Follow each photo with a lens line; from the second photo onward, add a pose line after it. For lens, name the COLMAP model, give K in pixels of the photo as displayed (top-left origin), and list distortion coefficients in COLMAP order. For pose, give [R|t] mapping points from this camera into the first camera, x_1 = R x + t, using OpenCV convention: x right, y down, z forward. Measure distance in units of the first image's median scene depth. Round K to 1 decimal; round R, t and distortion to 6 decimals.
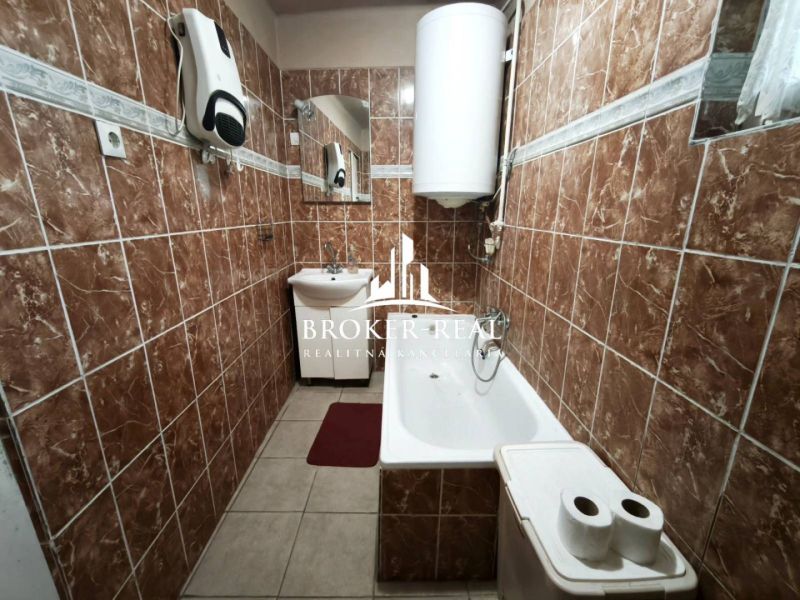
lens RADIAL K [[330.6, 0, 399.8], [0, 330.6, 298.9], [0, 0, 1]] dist [-0.009652, -0.000028]
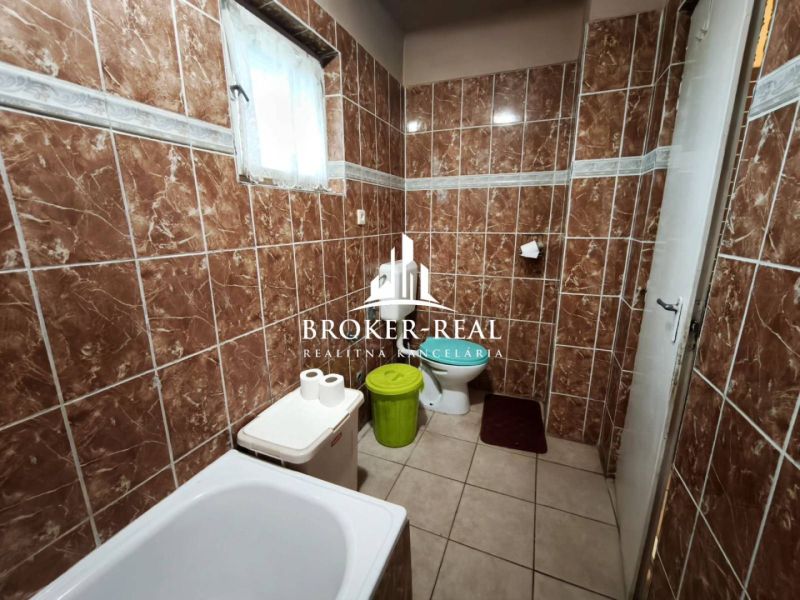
lens RADIAL K [[330.6, 0, 401.5], [0, 330.6, 297.4], [0, 0, 1]] dist [-0.009652, -0.000028]
pose [[-0.920316, -0.083750, 0.382106, -0.422092], [0.105874, 0.887025, 0.449419, -0.516572], [-0.376576, 0.454062, -0.807476, 1.890117]]
